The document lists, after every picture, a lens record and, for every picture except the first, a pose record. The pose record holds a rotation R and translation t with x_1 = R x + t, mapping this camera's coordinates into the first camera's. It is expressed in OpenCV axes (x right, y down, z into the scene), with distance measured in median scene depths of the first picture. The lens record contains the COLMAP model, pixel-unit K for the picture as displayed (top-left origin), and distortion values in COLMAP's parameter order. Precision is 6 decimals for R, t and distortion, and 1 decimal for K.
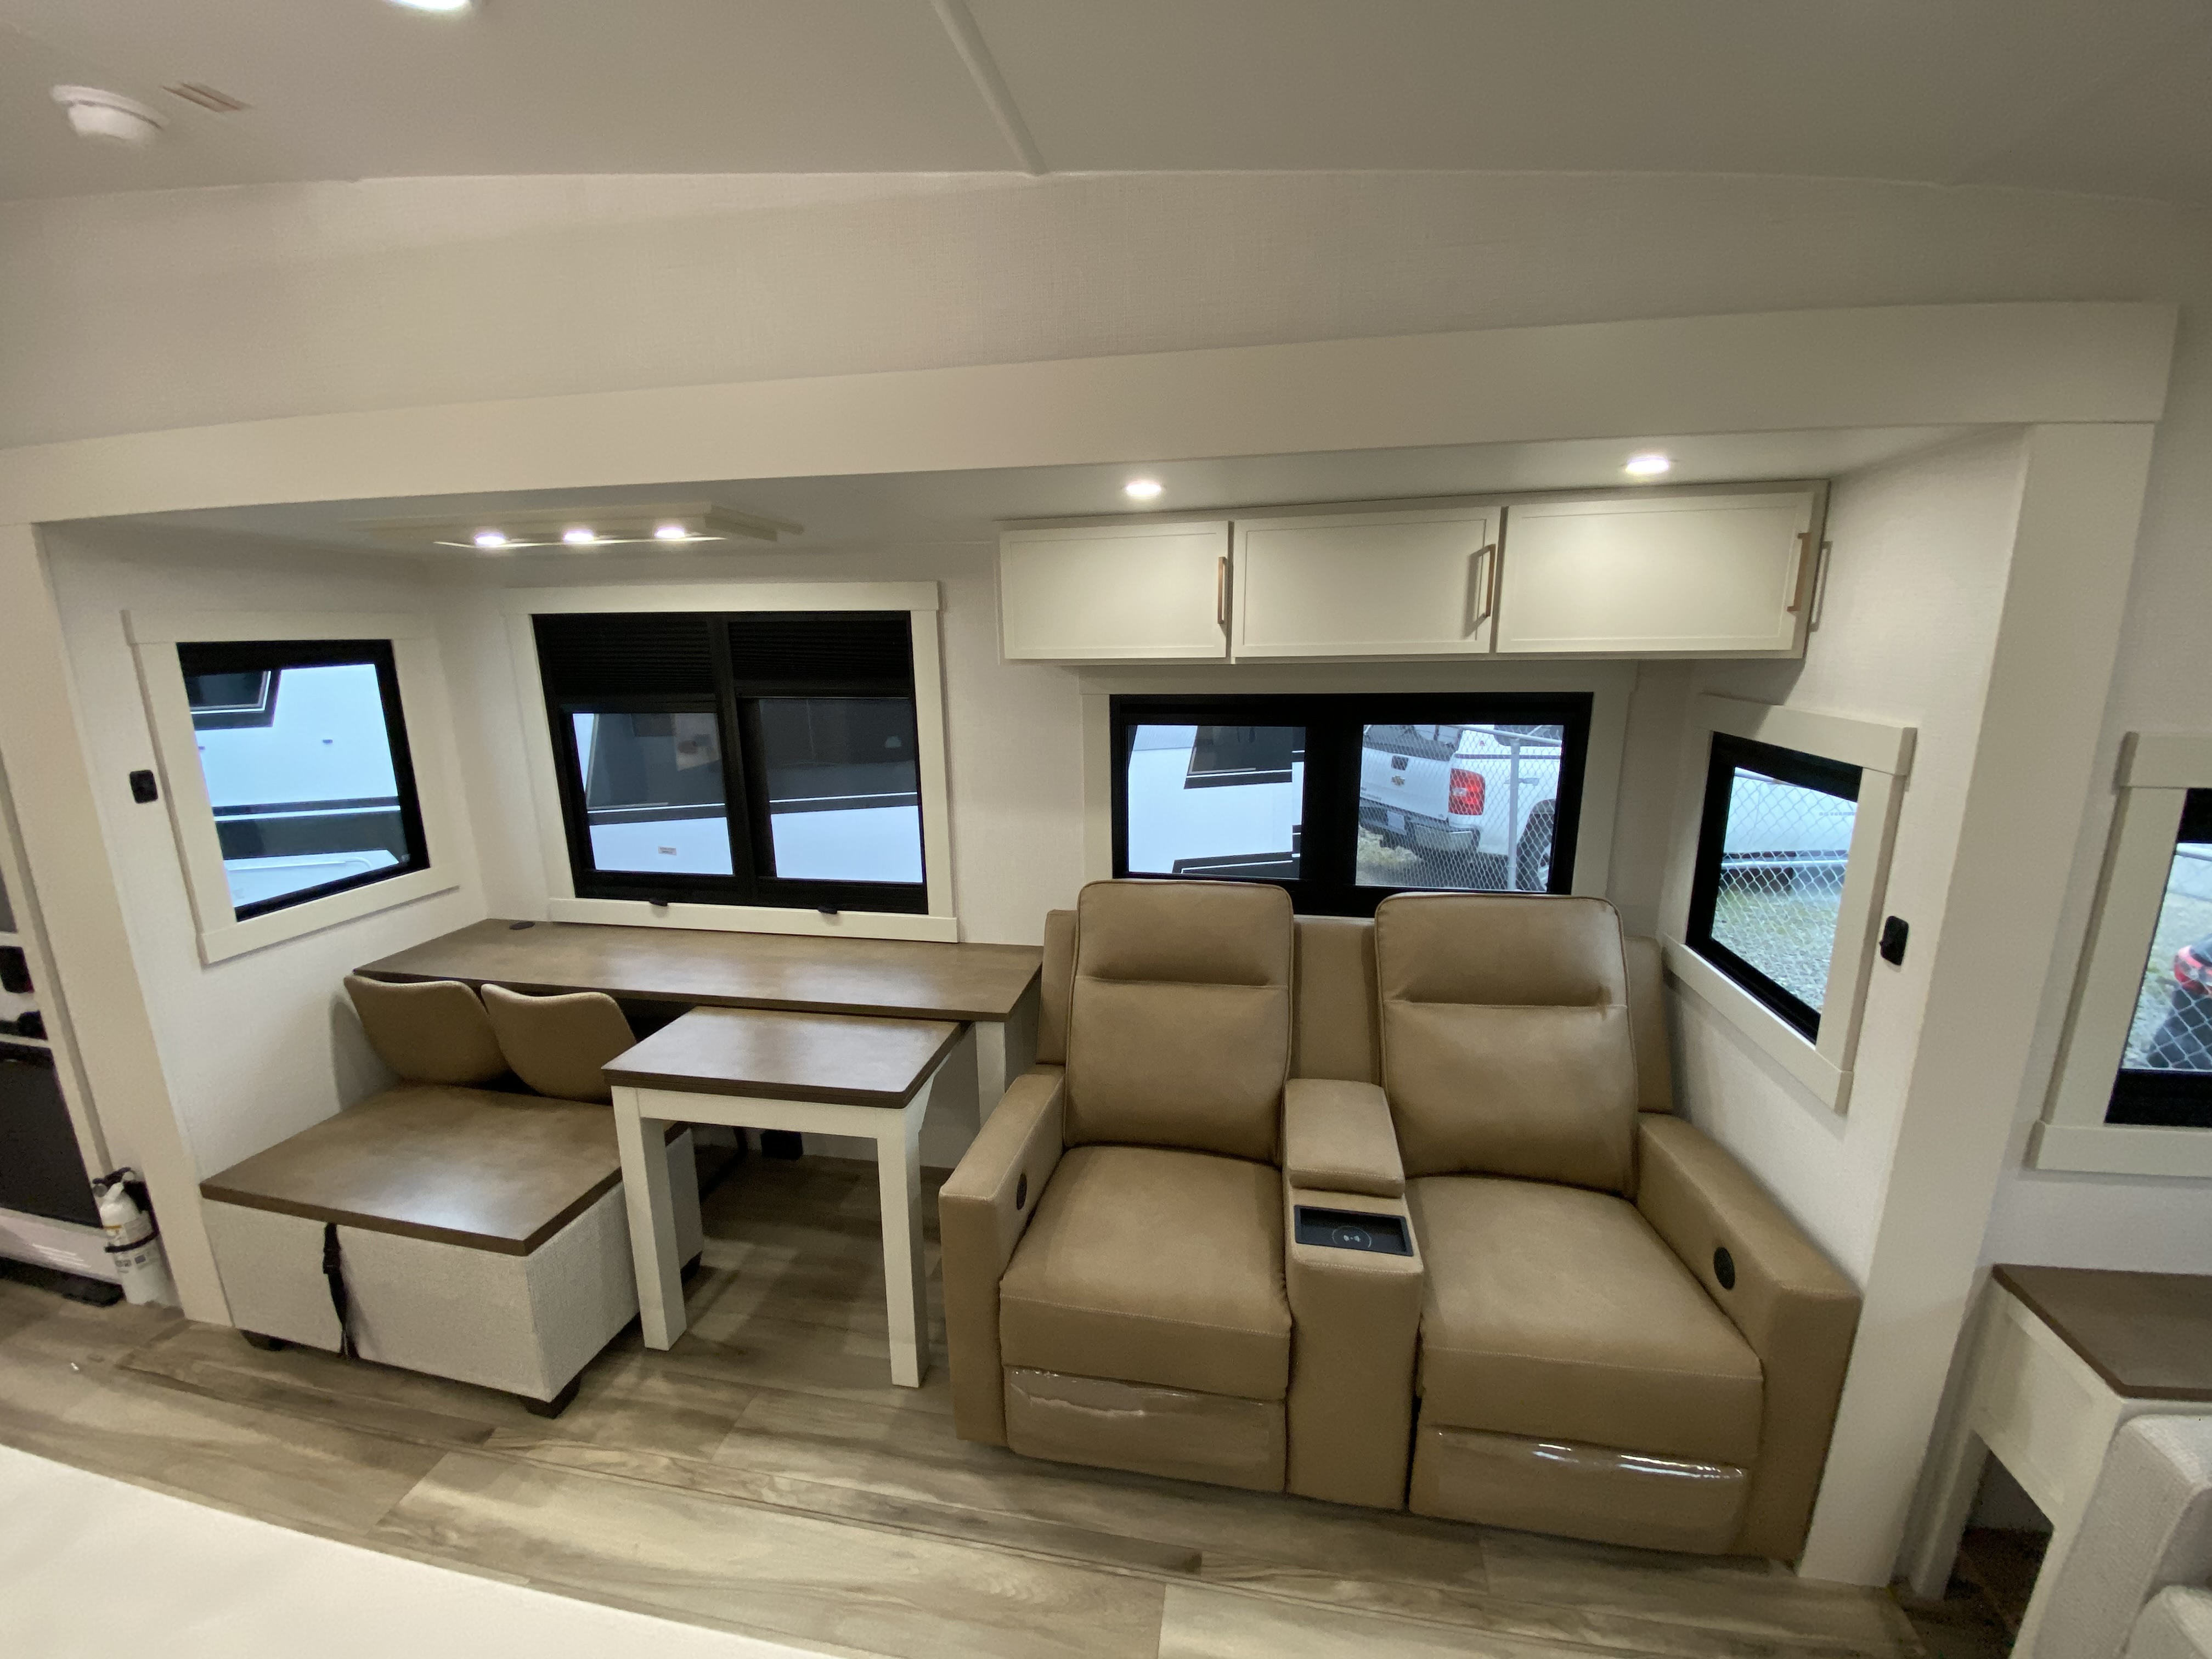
lens RADIAL K [[891.3, 0, 1098.8], [0, 891.3, 828.6], [0, 0, 1]] dist [0.009403, -0.014332]
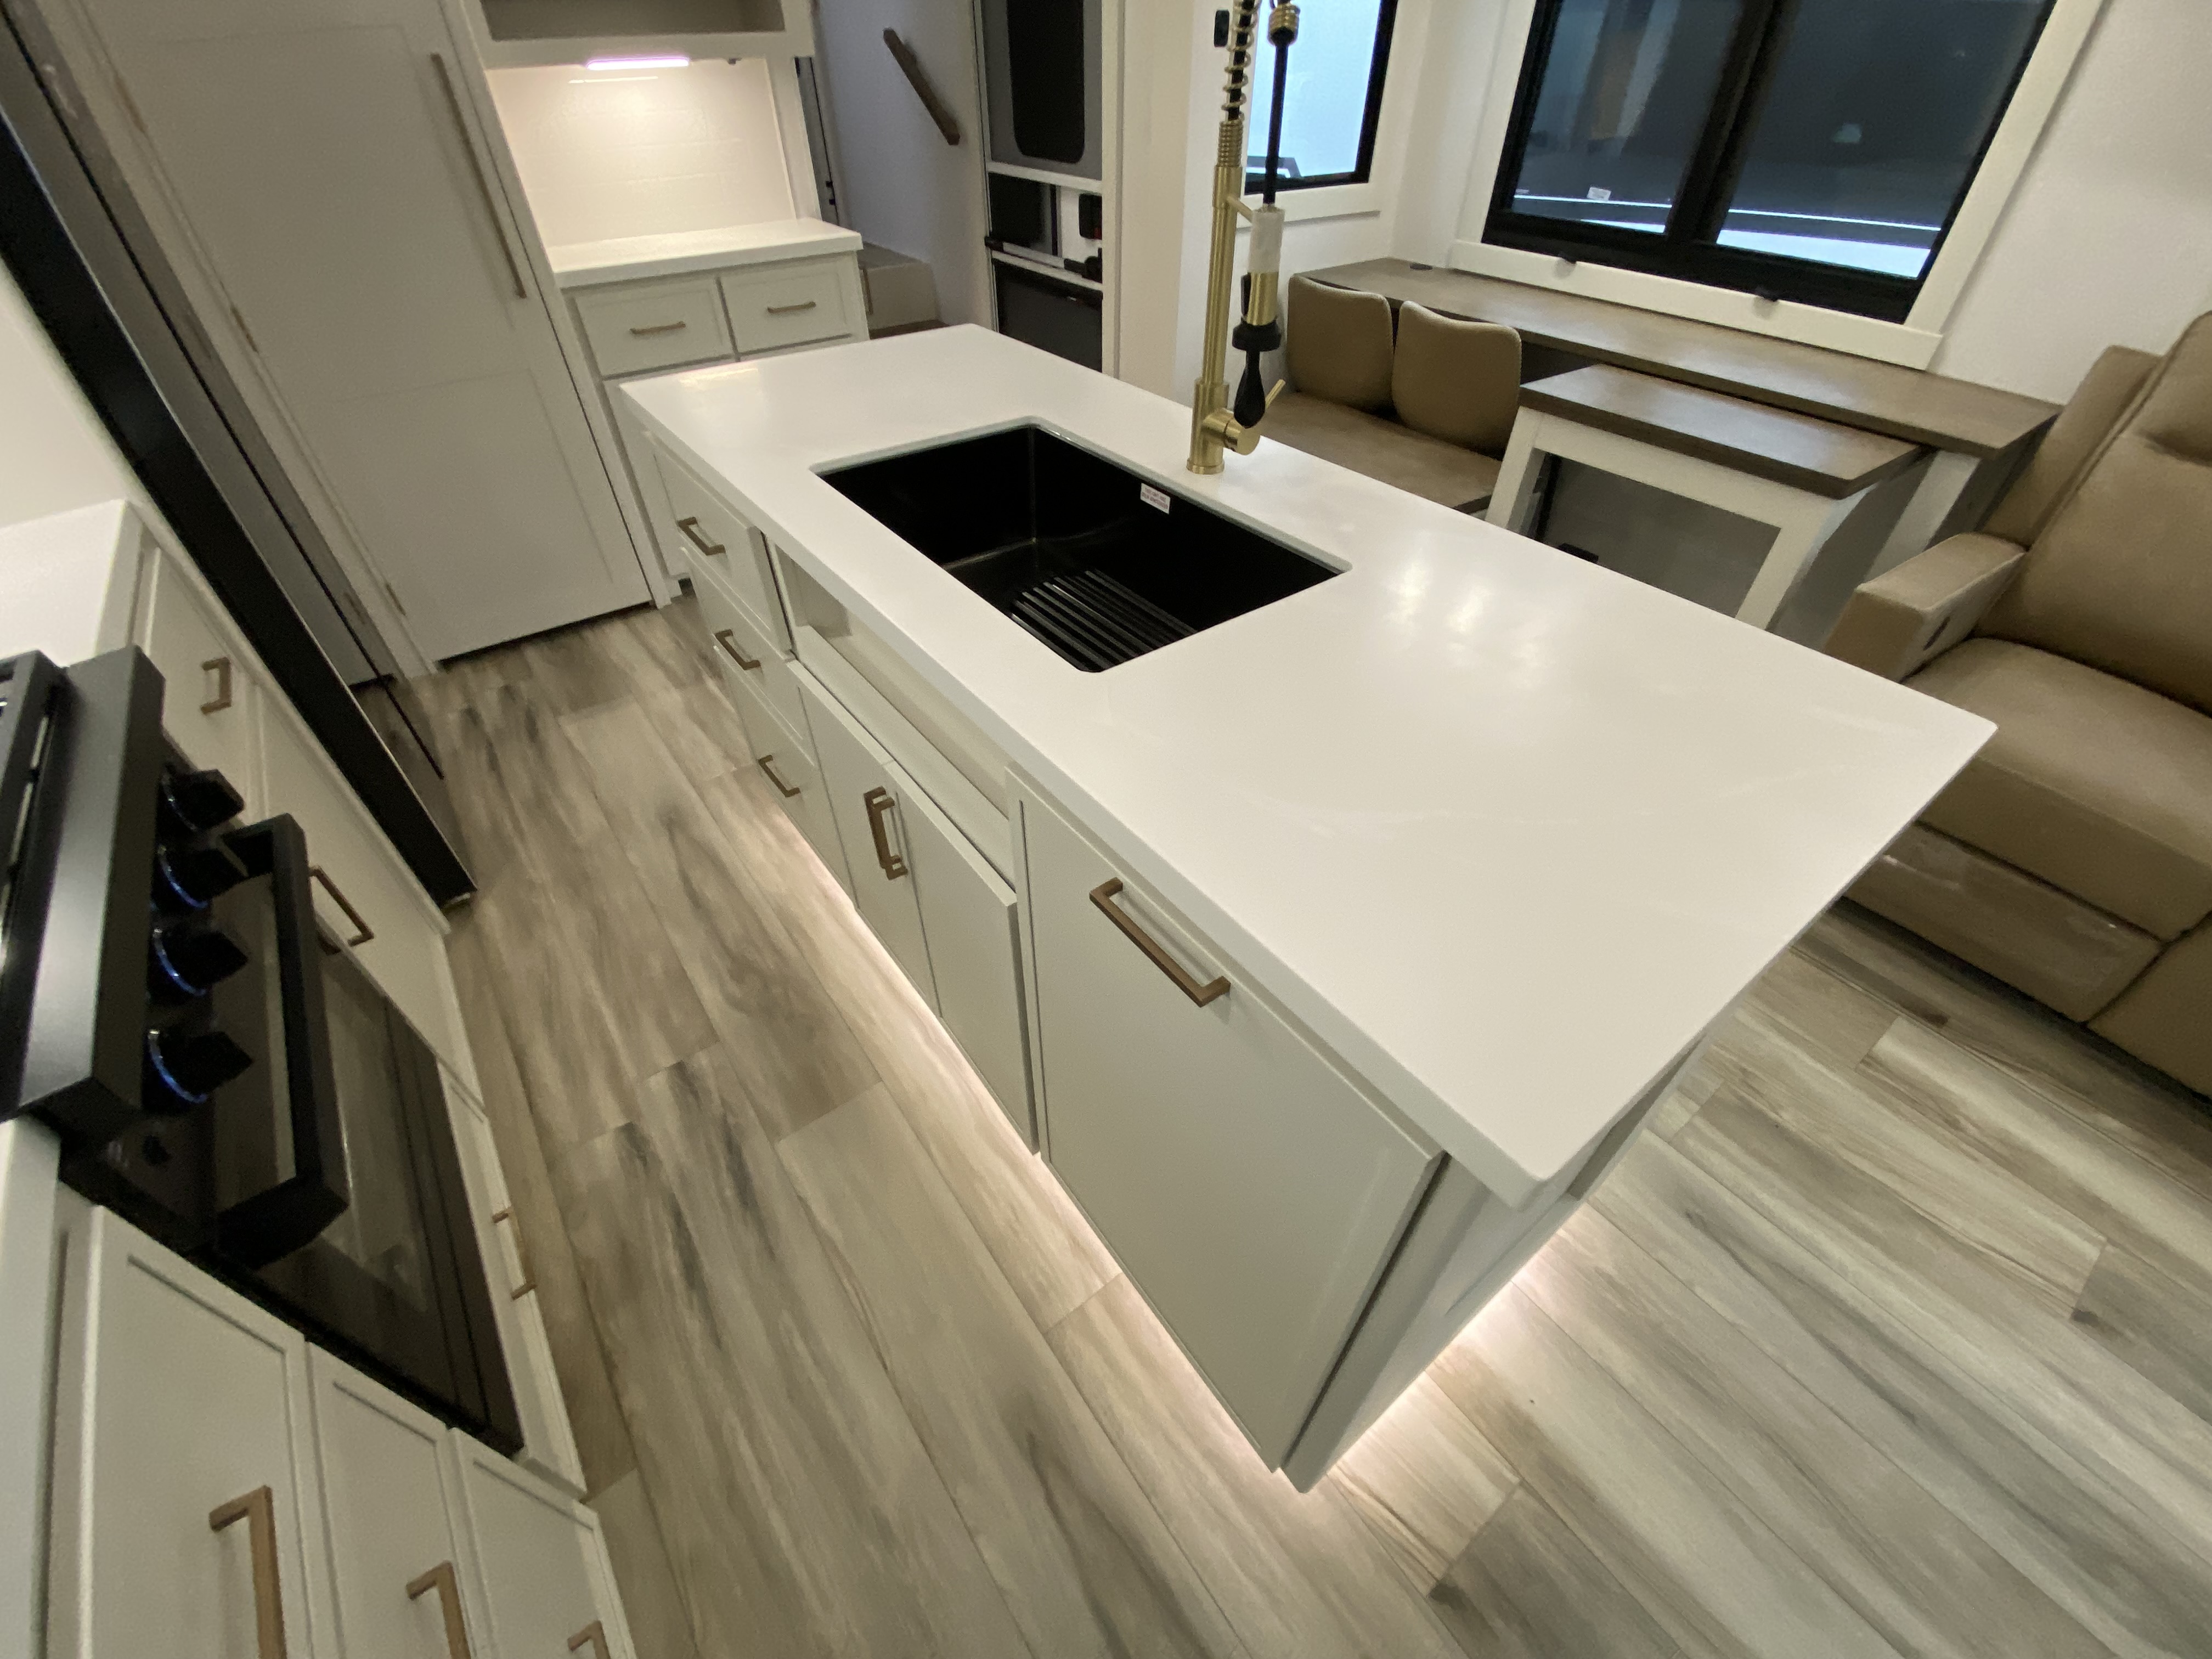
lens RADIAL K [[891.3, 0, 1101.5], [0, 891.3, 827.3], [0, 0, 1]] dist [0.009403, -0.014332]
pose [[0.733131, 0.466788, -0.494599, -0.156161], [-0.159890, 0.825175, 0.541776, 0.203995], [0.661025, -0.318111, 0.679596, -0.198379]]
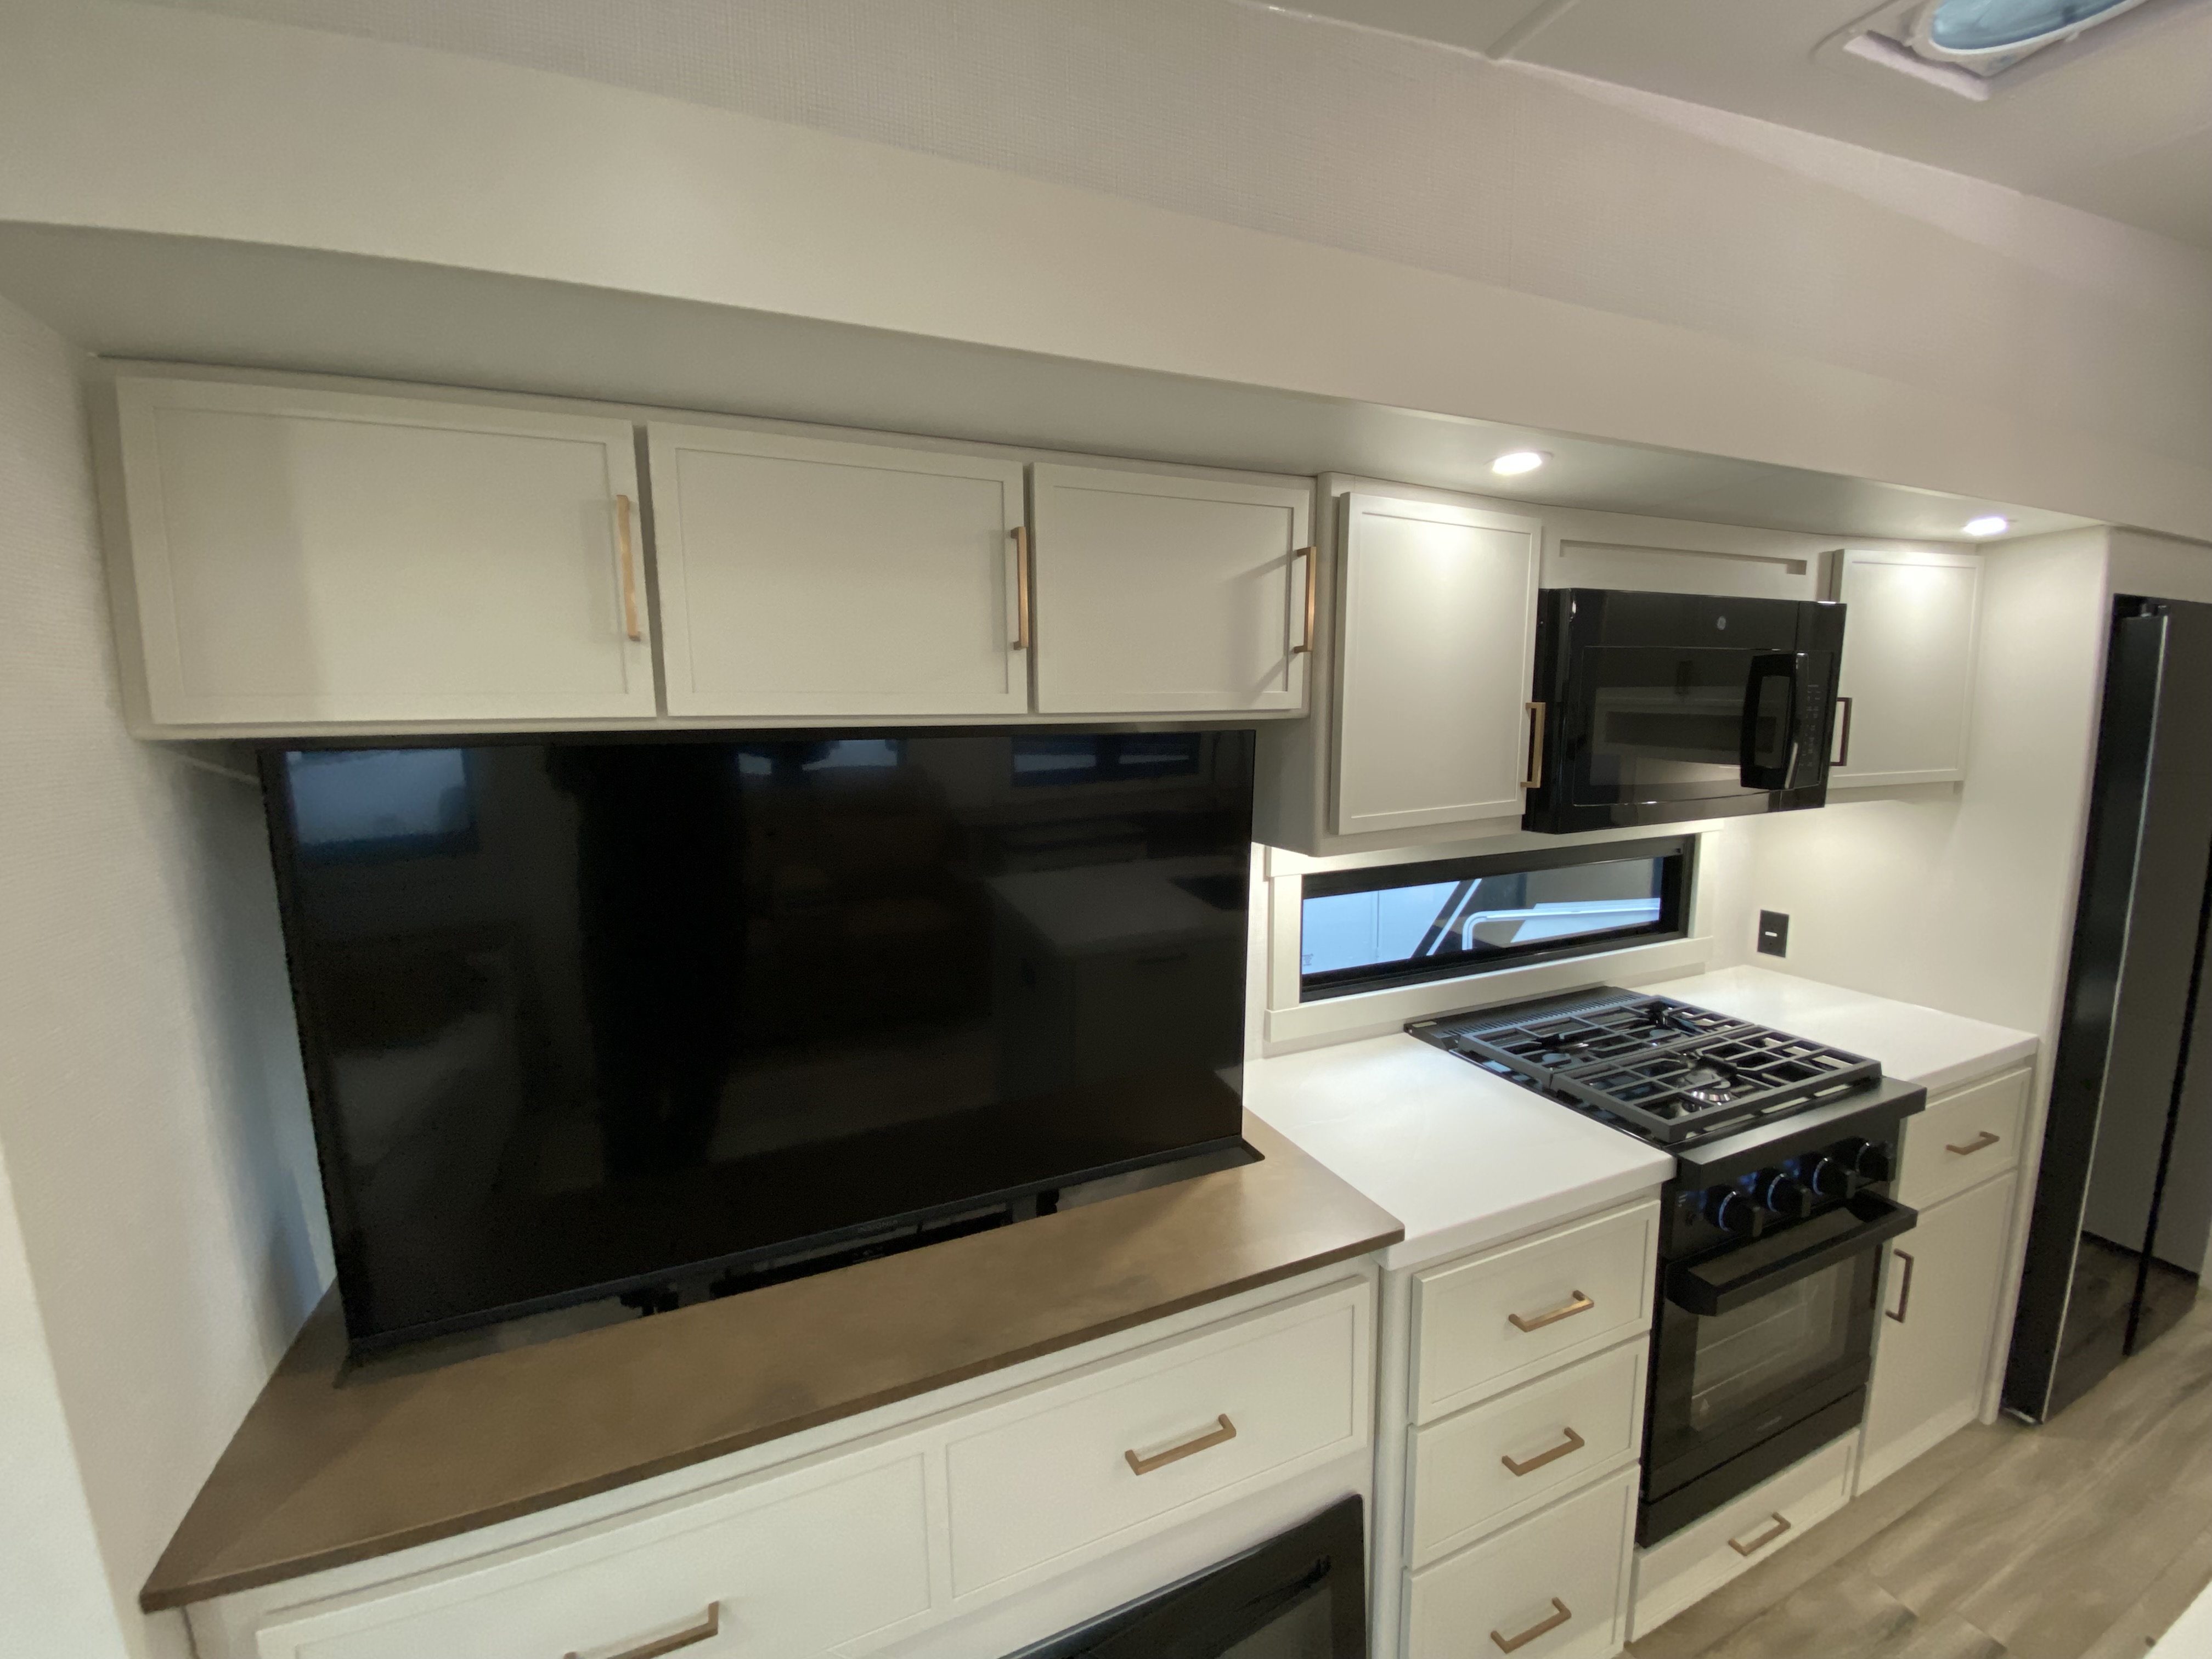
lens RADIAL K [[891.3, 0, 1106.2], [0, 891.3, 832.2], [0, 0, 1]] dist [0.009403, -0.014332]
pose [[-0.829073, 0.102097, -0.549740, 0.238491], [-0.096396, 0.942367, 0.320393, 0.051054], [0.550768, 0.318622, -0.771449, -0.053032]]
